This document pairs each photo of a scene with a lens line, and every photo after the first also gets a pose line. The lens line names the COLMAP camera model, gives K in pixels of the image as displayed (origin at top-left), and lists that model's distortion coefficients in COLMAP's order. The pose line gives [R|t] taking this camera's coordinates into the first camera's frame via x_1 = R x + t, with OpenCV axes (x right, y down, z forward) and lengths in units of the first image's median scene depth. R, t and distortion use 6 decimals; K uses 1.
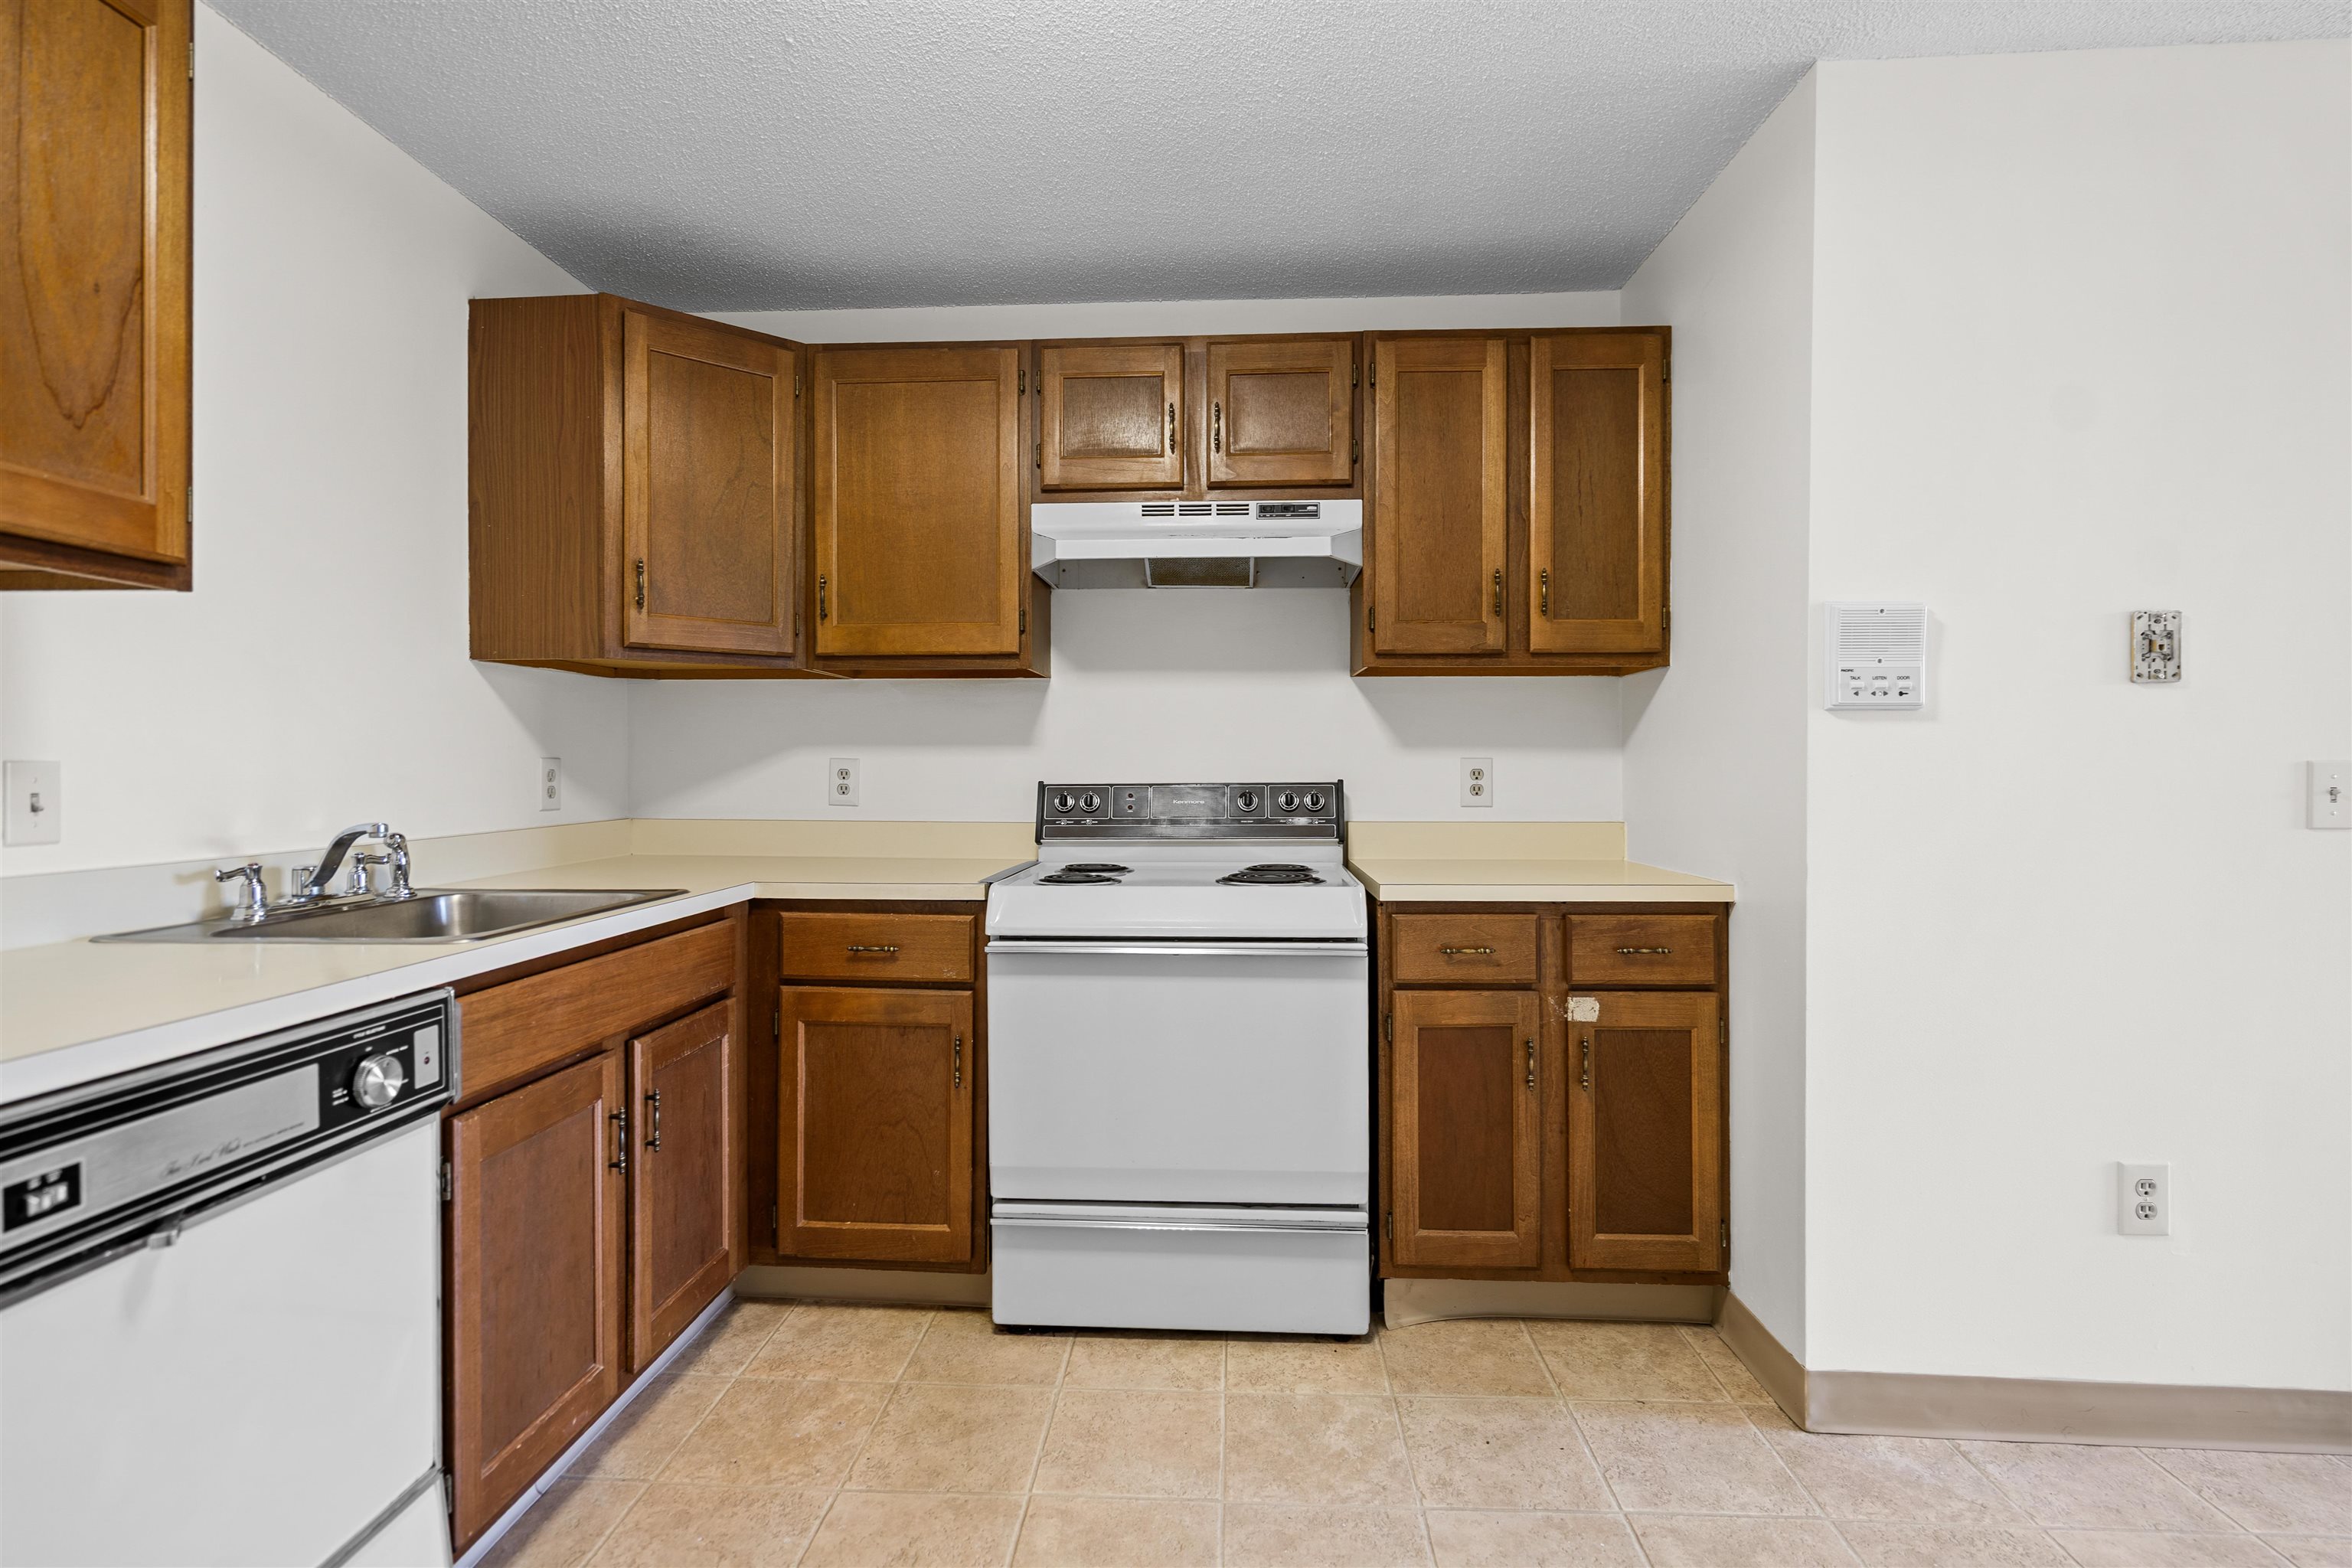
lens RADIAL K [[1111.8, 0, 1173.0], [0, 1111.8, 771.7], [0, 0, 1]] dist [-0.000486, 0.001249]
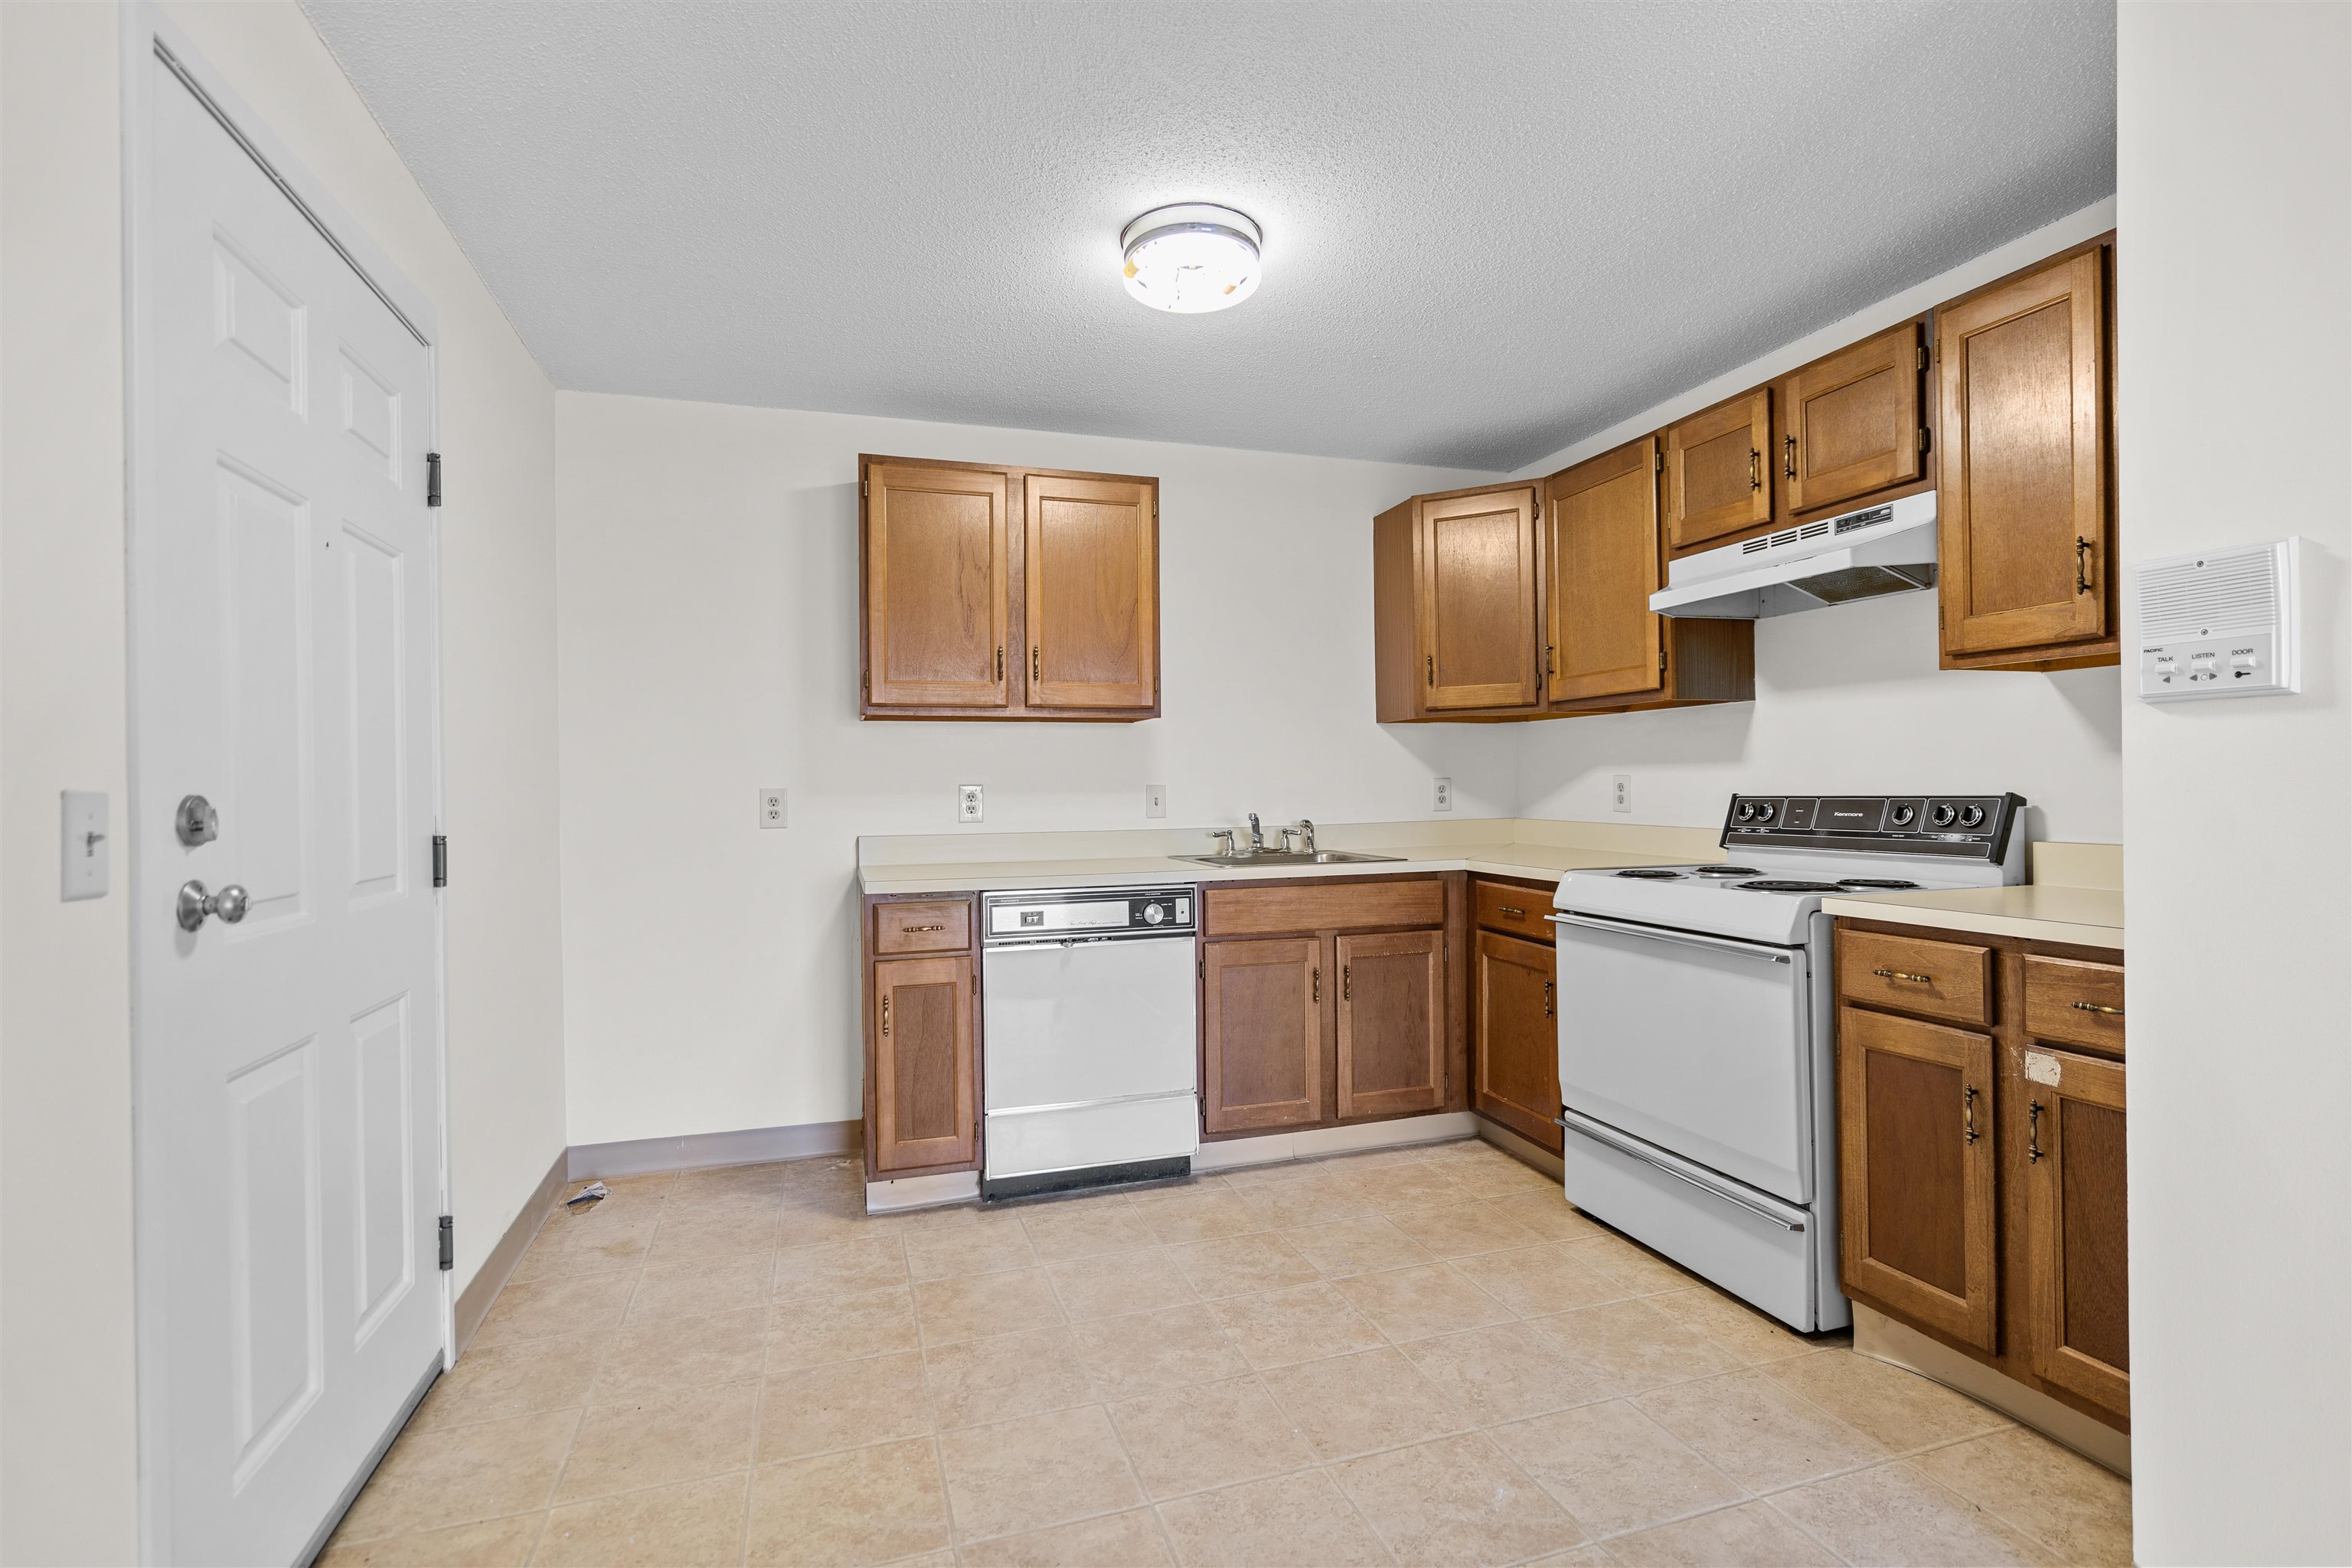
lens RADIAL K [[1070.8, 0, 1176.0], [0, 1070.8, 784.0], [0, 0, 1]] dist [-0.001052, 0.000124]
pose [[0.361017, -0.005713, -0.932542, 0.879648], [0.008773, 0.999958, -0.002729, -0.003811], [0.932518, -0.007196, 0.361052, 0.102438]]
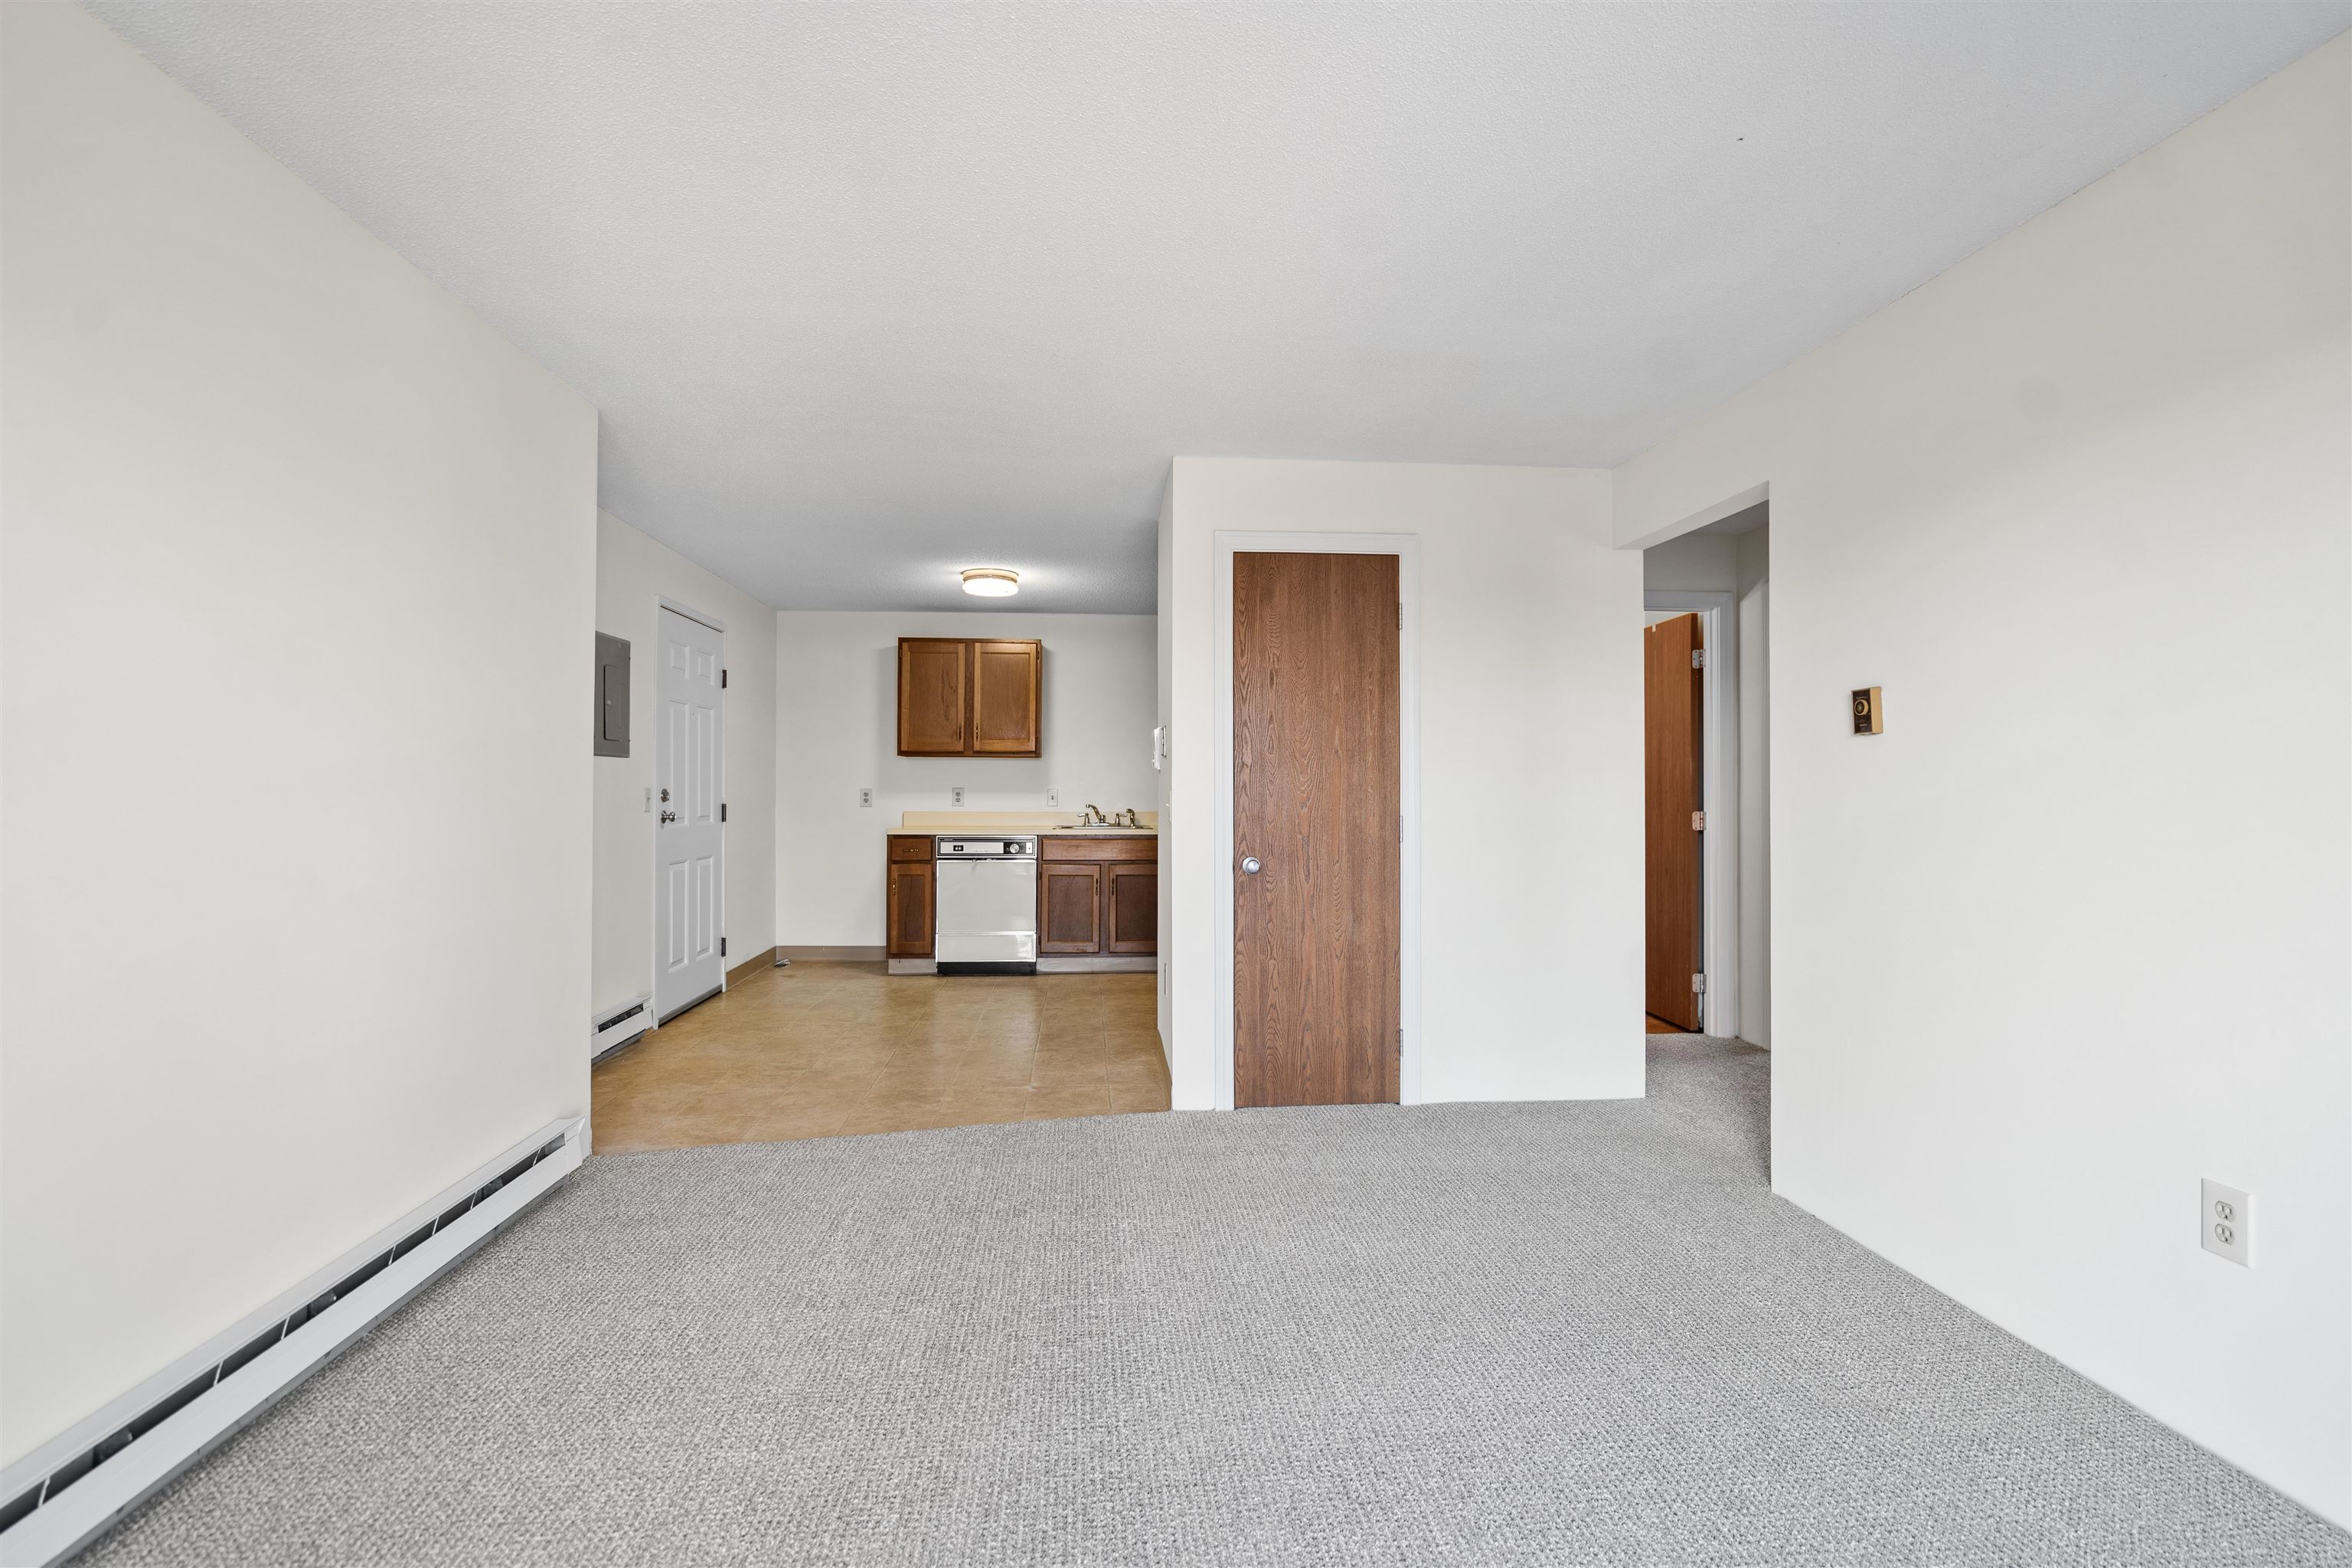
lens RADIAL K [[1089.1, 0, 1176.0], [0, 1089.1, 784.0], [0, 0, 1]] dist [0.001021, 0.000857]
pose [[0.136175, -0.003202, -0.990680, 2.672207], [-0.008213, 0.999957, -0.004361, -0.013785], [0.990651, 0.008730, 0.136143, 0.600931]]
